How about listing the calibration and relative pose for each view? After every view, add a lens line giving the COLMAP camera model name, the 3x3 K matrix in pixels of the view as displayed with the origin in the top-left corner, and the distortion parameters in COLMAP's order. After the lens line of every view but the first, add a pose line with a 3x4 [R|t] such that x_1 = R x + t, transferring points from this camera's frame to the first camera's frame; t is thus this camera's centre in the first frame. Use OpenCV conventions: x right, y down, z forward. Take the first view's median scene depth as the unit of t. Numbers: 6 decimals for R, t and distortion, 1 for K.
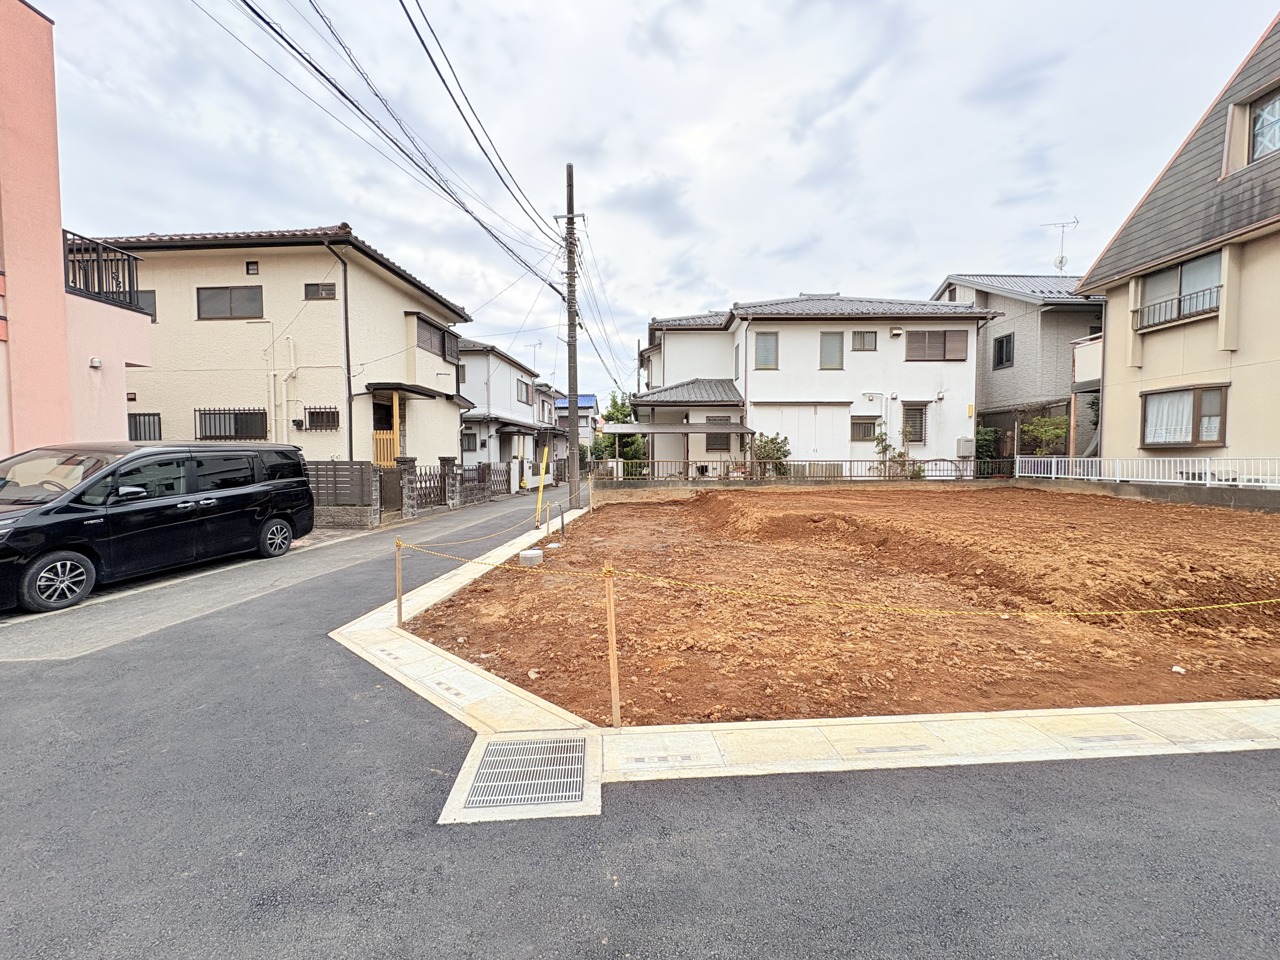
lens RADIAL K [[508.6, 0, 638.8], [0, 508.6, 479.1], [0, 0, 1]] dist [0.000299, -0.000192]
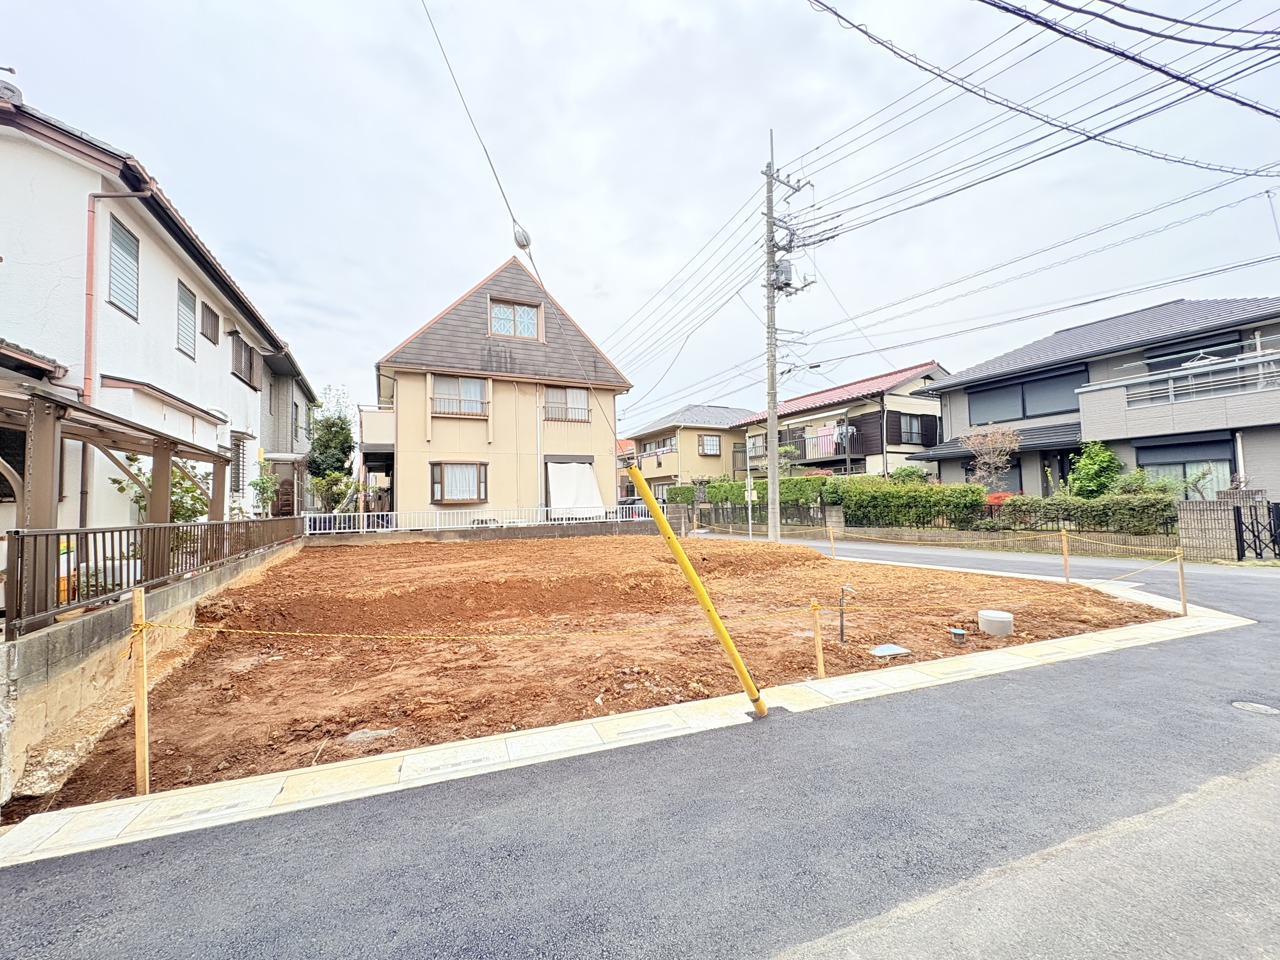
lens RADIAL K [[508.6, 0, 642.9], [0, 508.6, 477.6], [0, 0, 1]] dist [0.000299, -0.000192]
pose [[-0.411820, 0.061971, 0.909156, -0.400927], [0.063219, 0.997224, -0.039338, -0.040137], [-0.909070, 0.041276, -0.414594, 1.007373]]
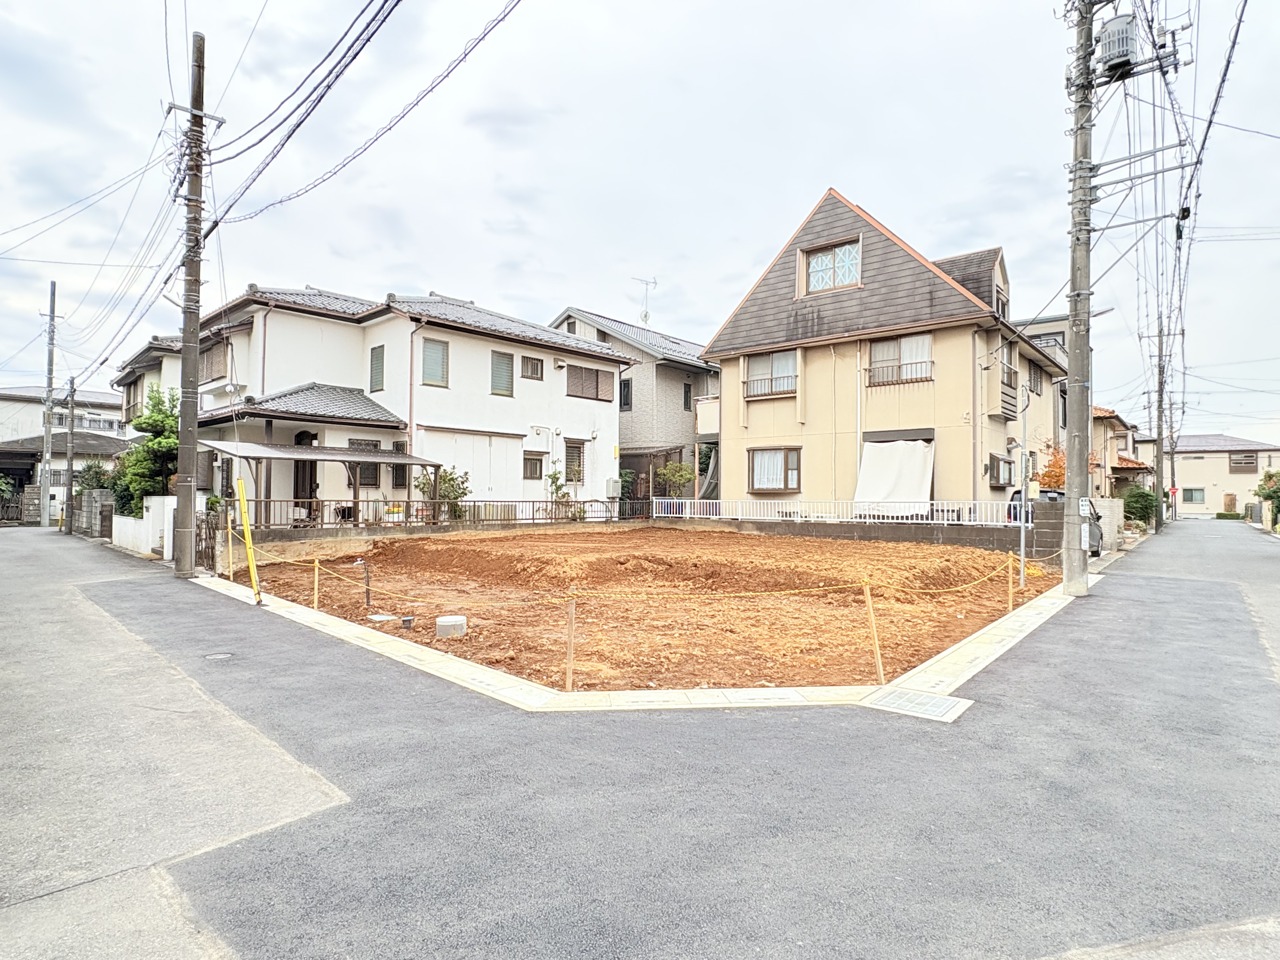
lens RADIAL K [[717.2, 0, 638.1], [0, 717.2, 479.6], [0, 0, 1]] dist [-0.002403, 0.003978]
pose [[0.675326, 0.026669, 0.737037, -0.462884], [0.020469, 0.998283, -0.054878, -0.001550], [-0.737235, 0.052147, 0.673621, 0.021254]]
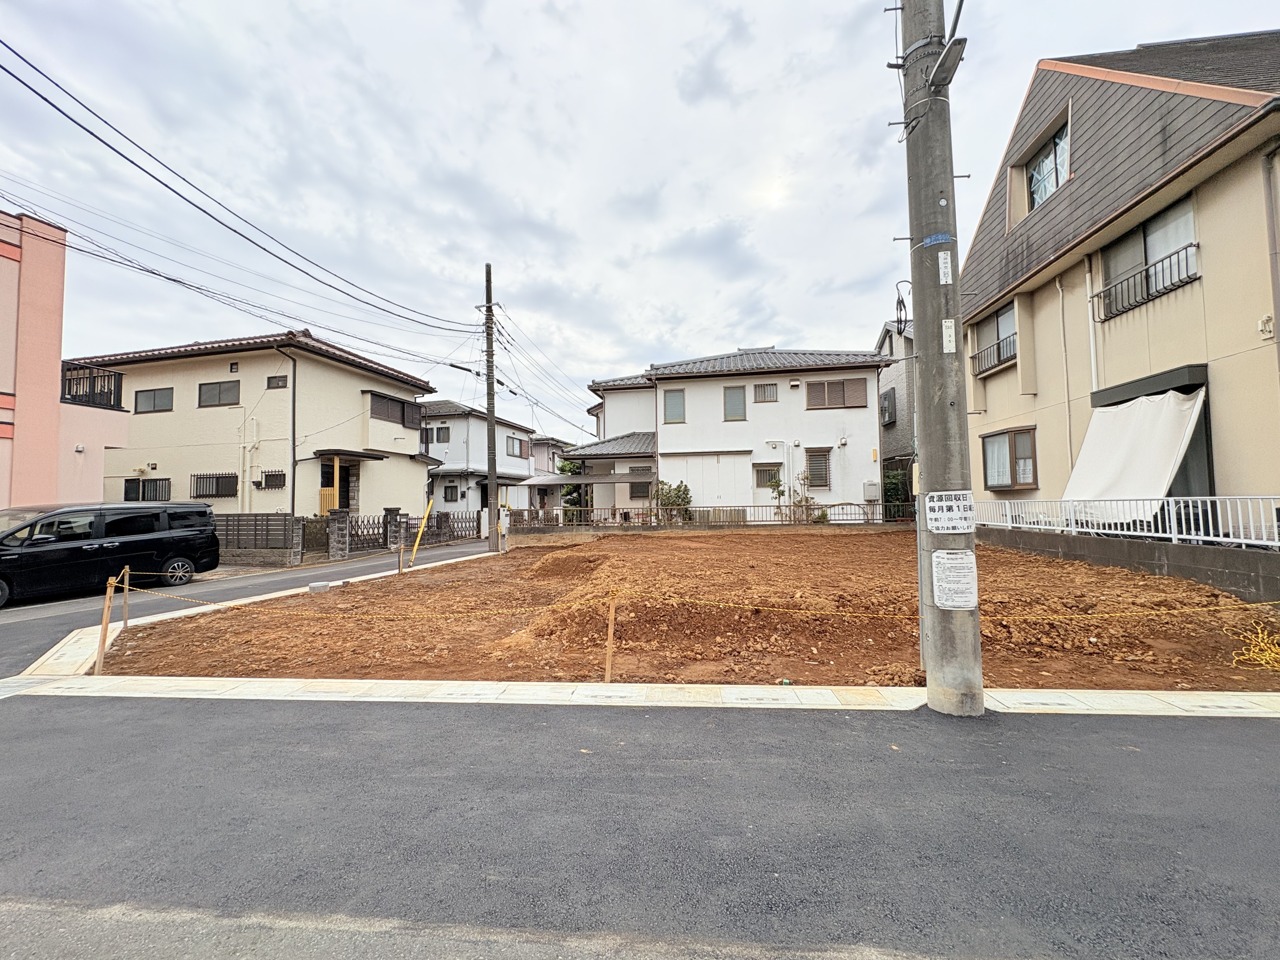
lens RADIAL K [[508.6, 0, 638.5], [0, 508.6, 479.5], [0, 0, 1]] dist [0.000299, -0.000192]
pose [[0.986236, -0.022485, -0.163806, 0.451868], [0.008035, 0.996057, -0.088349, 0.000104], [0.165147, 0.085817, 0.982528, -0.092600]]
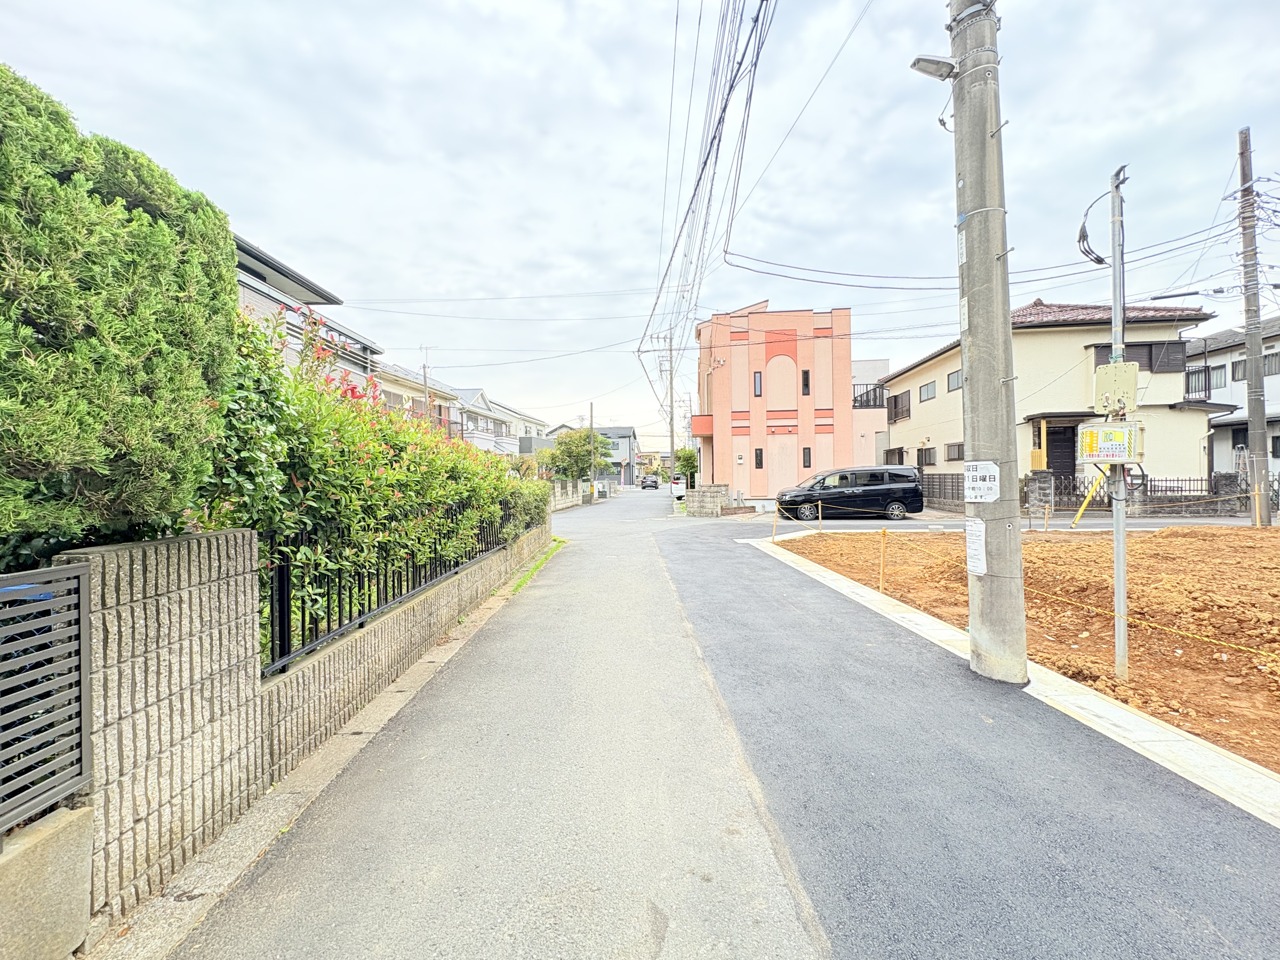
lens RADIAL K [[508.6, 0, 640.2], [0, 508.6, 479.7], [0, 0, 1]] dist [0.000299, -0.000192]
pose [[-0.049659, 0.008344, -0.998731, 0.882513], [-0.024213, 0.999661, 0.009556, -0.004898], [0.998473, 0.024657, -0.049440, 0.035378]]
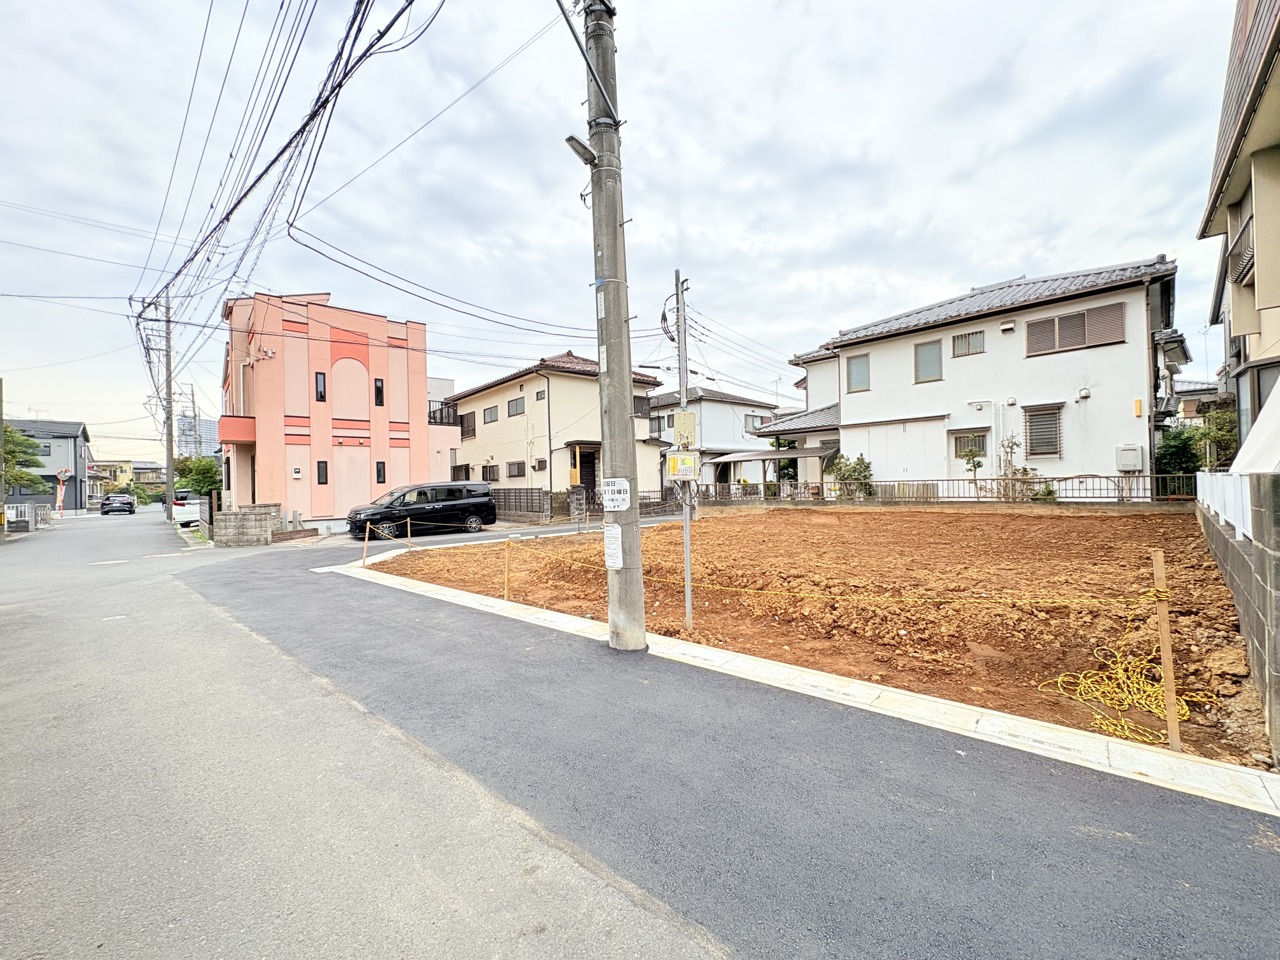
lens RADIAL K [[508.6, 0, 639.3], [0, 508.6, 481.1], [0, 0, 1]] dist [0.000299, -0.000192]
pose [[0.704556, -0.018402, -0.709410, 0.852572], [-0.005083, 0.999507, -0.030976, -0.004093], [0.709630, 0.025430, 0.704115, -0.029898]]
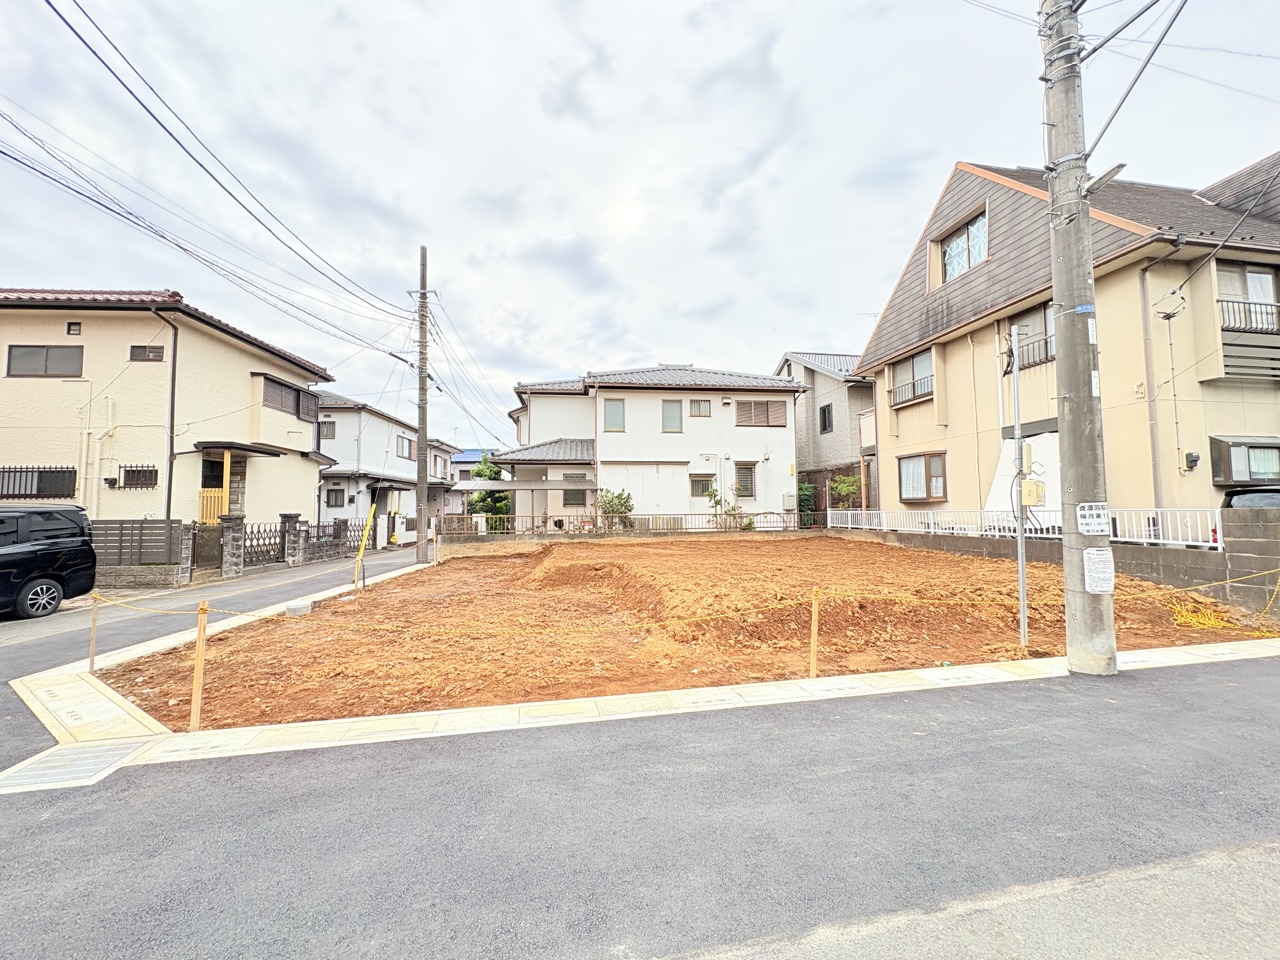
lens RADIAL K [[508.6, 0, 638.6], [0, 508.6, 479.8], [0, 0, 1]] dist [0.000299, -0.000192]
pose [[0.991002, 0.001264, 0.133843, 0.200276], [0.012385, 0.994800, -0.101096, -0.000173], [-0.133274, 0.101843, 0.985833, -0.105645]]
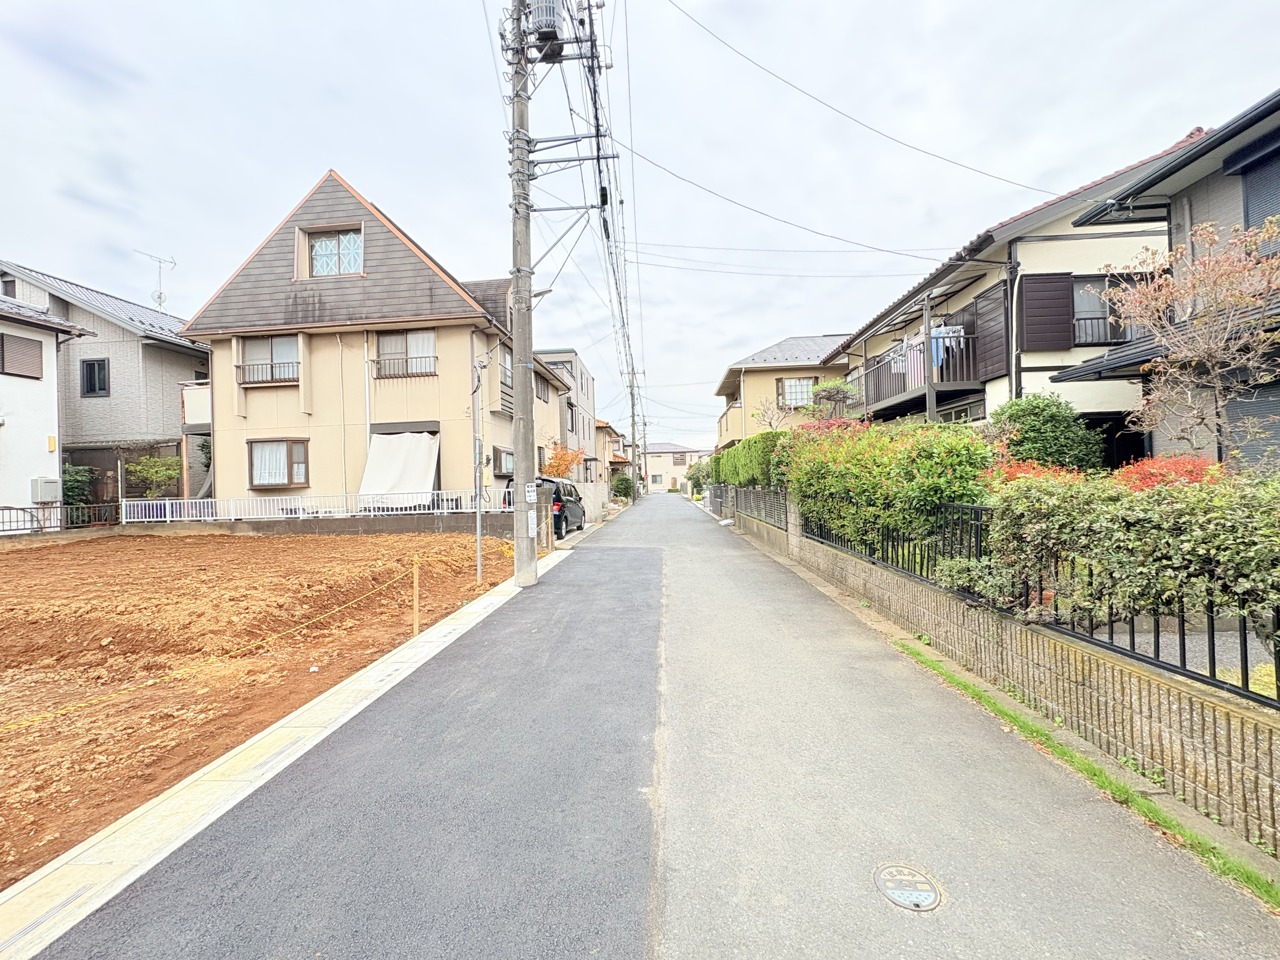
lens RADIAL K [[508.6, 0, 639.1], [0, 508.6, 479.9], [0, 0, 1]] dist [0.000299, -0.000192]
pose [[0.125084, 0.006027, 0.992128, -0.018635], [0.071864, 0.997300, -0.015119, -0.002258], [-0.989540, 0.073189, 0.124313, 0.008790]]
